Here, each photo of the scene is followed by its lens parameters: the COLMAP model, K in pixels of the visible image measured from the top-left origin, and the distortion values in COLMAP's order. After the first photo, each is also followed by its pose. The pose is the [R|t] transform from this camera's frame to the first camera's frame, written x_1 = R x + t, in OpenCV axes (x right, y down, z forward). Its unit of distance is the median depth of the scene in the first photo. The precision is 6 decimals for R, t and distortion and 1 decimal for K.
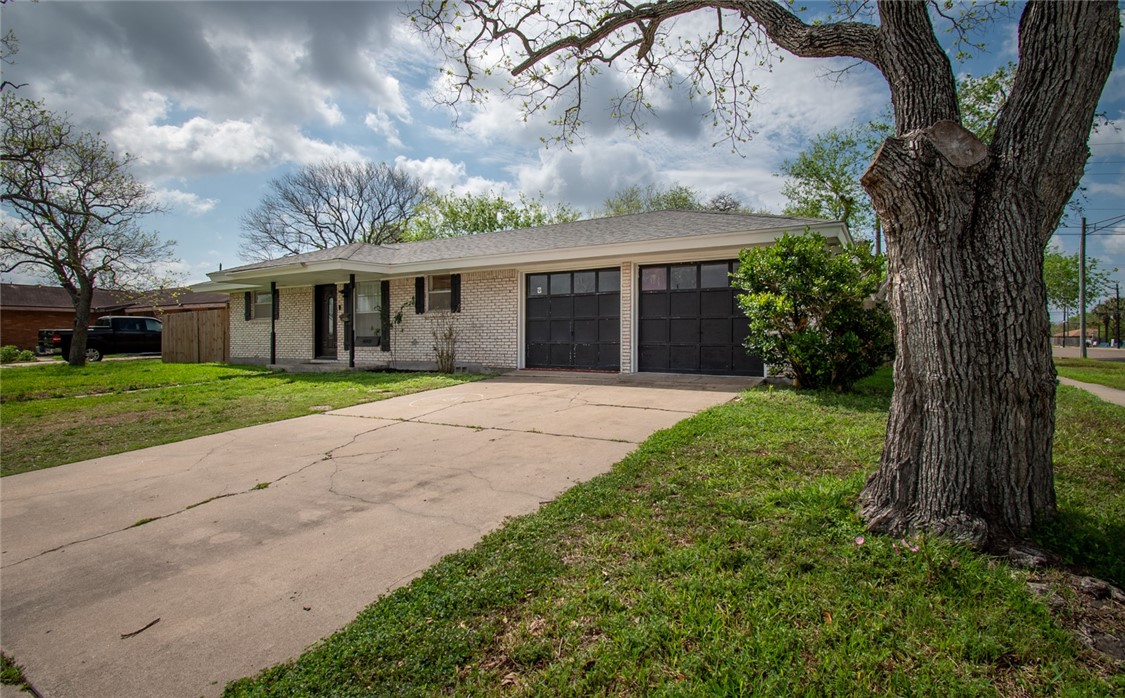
lens RADIAL K [[517.3, 0, 564.3], [0, 517.3, 343.3], [0, 0, 1]] dist [0.019379, 0.000025]
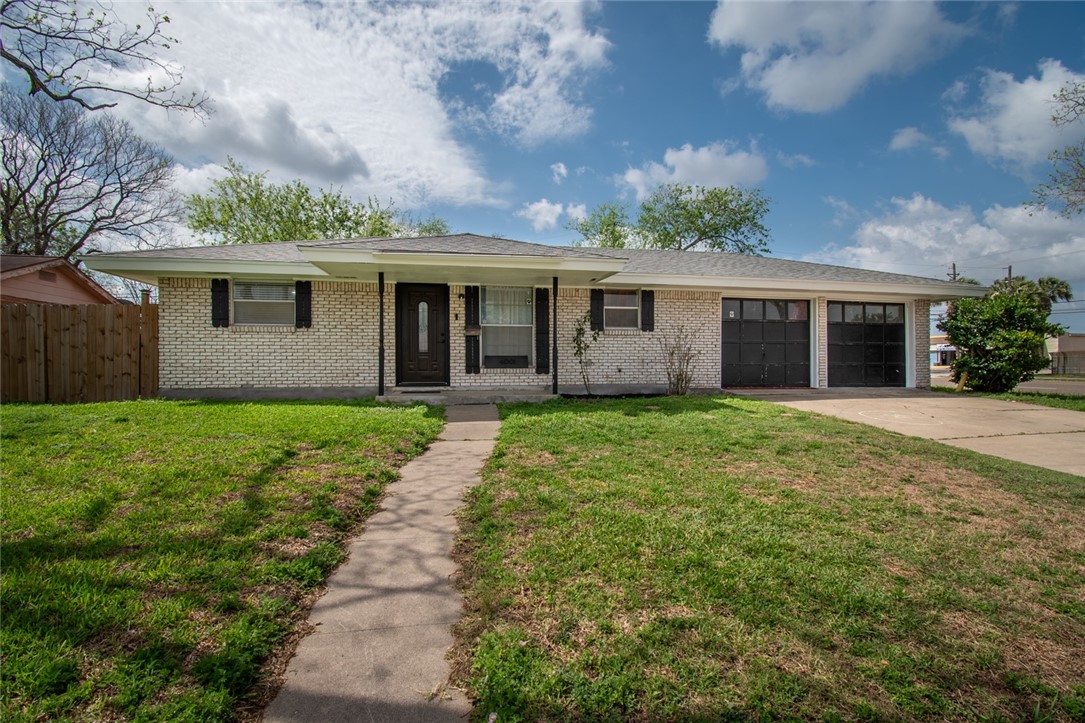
lens RADIAL K [[487.1, 0, 540.1], [0, 487.1, 362.3], [0, 0, 1]] dist [0.006762, -0.000222]
pose [[0.768511, 0.009635, 0.639764, -0.888333], [0.004816, 0.999771, -0.020842, 0.014010], [-0.639819, 0.019099, 0.768289, 0.430804]]
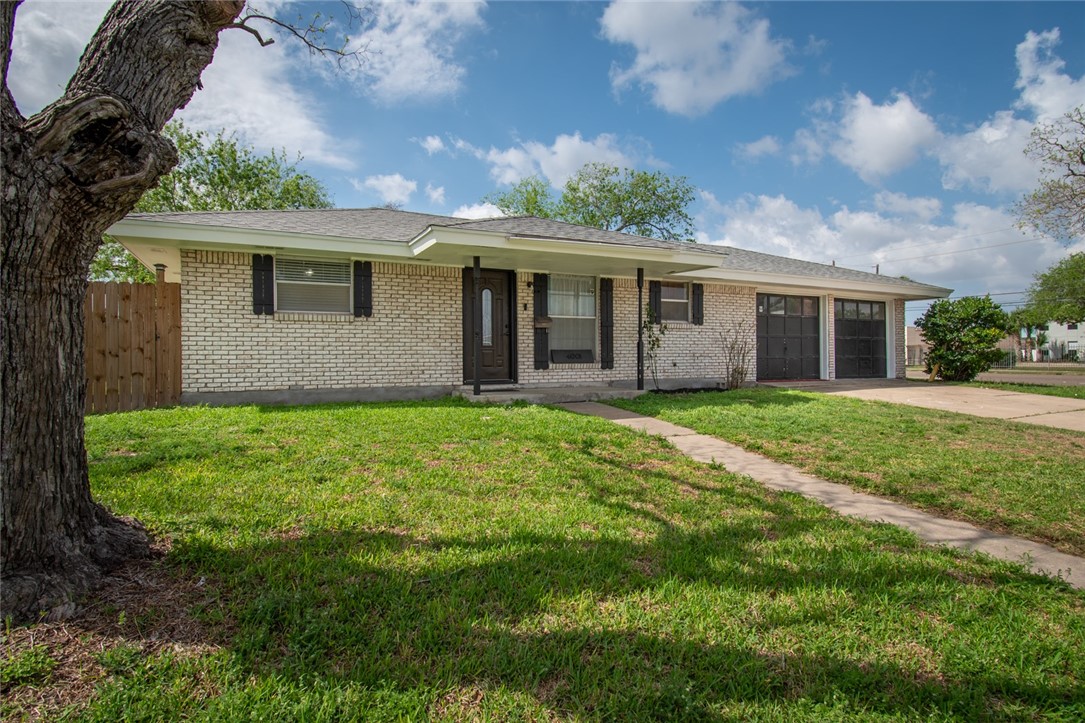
lens RADIAL K [[544.6, 0, 518.9], [0, 544.6, 351.1], [0, 0, 1]] dist [-0.004084, -0.001009]
pose [[0.582045, 0.008180, 0.813116, -1.141889], [0.008185, 0.999840, -0.015917, 0.000622], [-0.813115, 0.015920, 0.581885, 0.668125]]
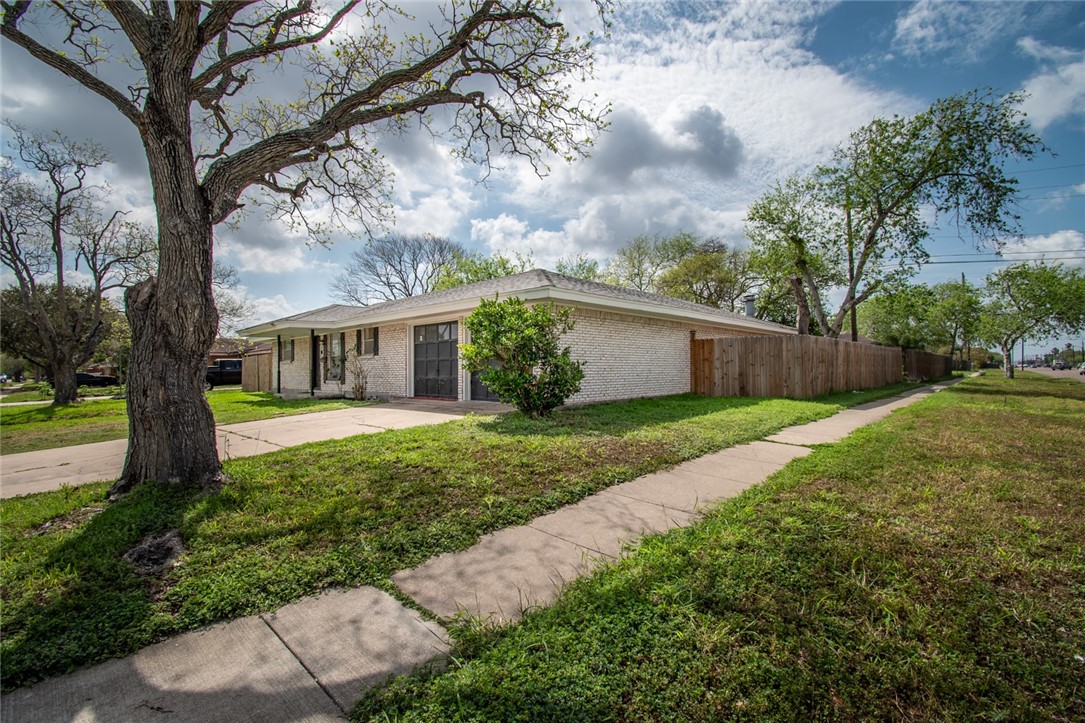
lens RADIAL K [[487.1, 0, 538.9], [0, 487.1, 363.7], [0, 0, 1]] dist [0.006762, -0.000222]
pose [[0.965626, -0.005004, -0.259886, 0.507847], [-0.002376, 0.999603, -0.028077, -0.002887], [0.259924, 0.027729, 0.965231, -0.111622]]
